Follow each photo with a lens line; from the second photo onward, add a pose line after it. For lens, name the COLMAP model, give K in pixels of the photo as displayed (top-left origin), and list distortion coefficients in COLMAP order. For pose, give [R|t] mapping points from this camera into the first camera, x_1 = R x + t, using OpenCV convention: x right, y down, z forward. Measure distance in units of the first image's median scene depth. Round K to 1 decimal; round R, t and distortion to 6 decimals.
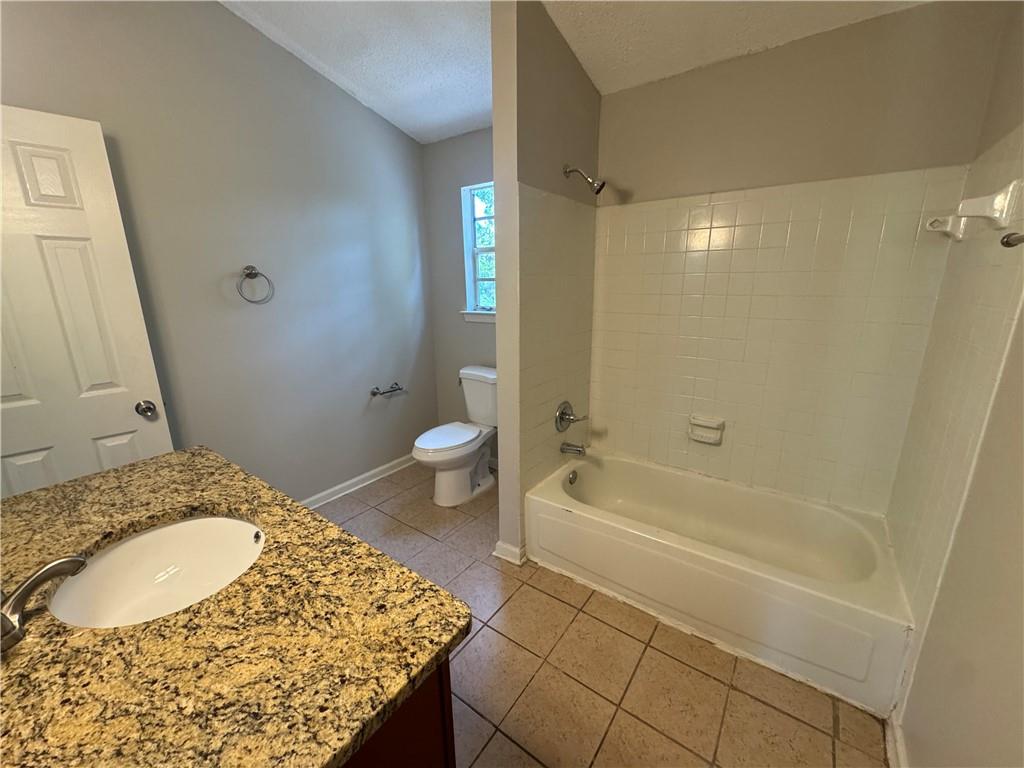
lens RADIAL K [[409.3, 0, 512.8], [0, 409.3, 380.5], [0, 0, 1]] dist [-0.005339, 0.000168]
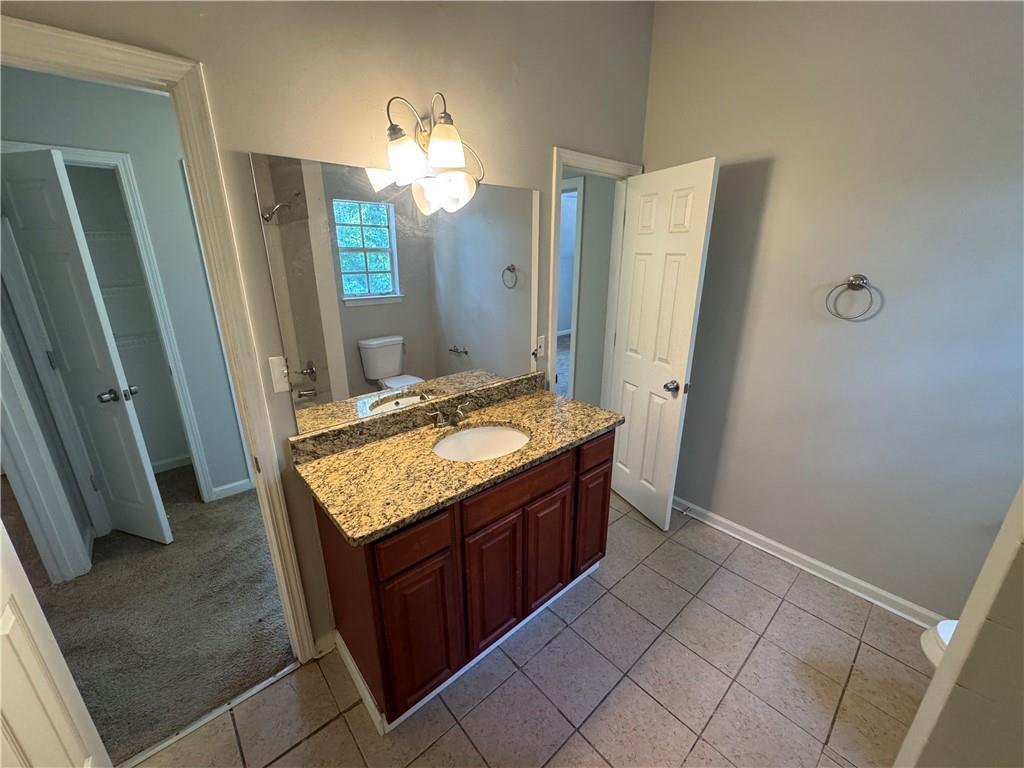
lens RADIAL K [[409.3, 0, 515.0], [0, 409.3, 387.4], [0, 0, 1]] dist [-0.005339, 0.000168]
pose [[-0.215734, 0.313237, -0.924847, 0.617328], [-0.237535, 0.901863, 0.360861, -0.391718], [0.947120, 0.297534, -0.120158, 0.966474]]
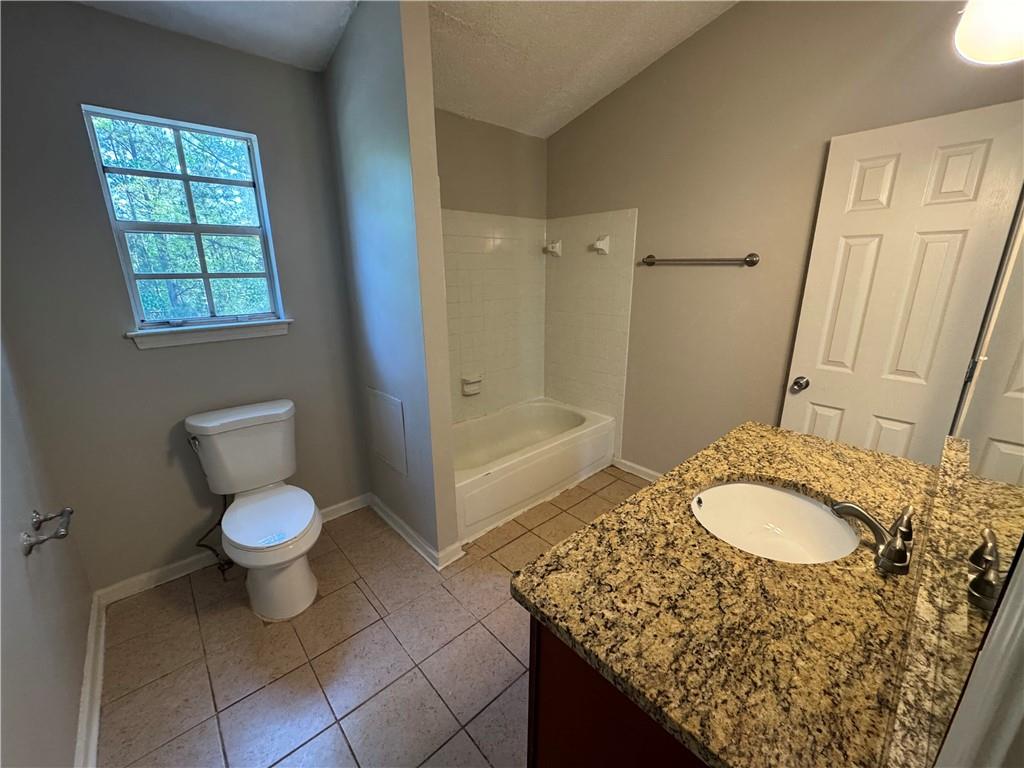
lens RADIAL K [[409.3, 0, 515.7], [0, 409.3, 380.8], [0, 0, 1]] dist [-0.005339, 0.000168]
pose [[0.206015, -0.249943, 0.946090, -1.489157], [0.237221, 0.950747, 0.199517, -0.245960], [-0.949360, 0.183329, 0.255159, 0.981152]]
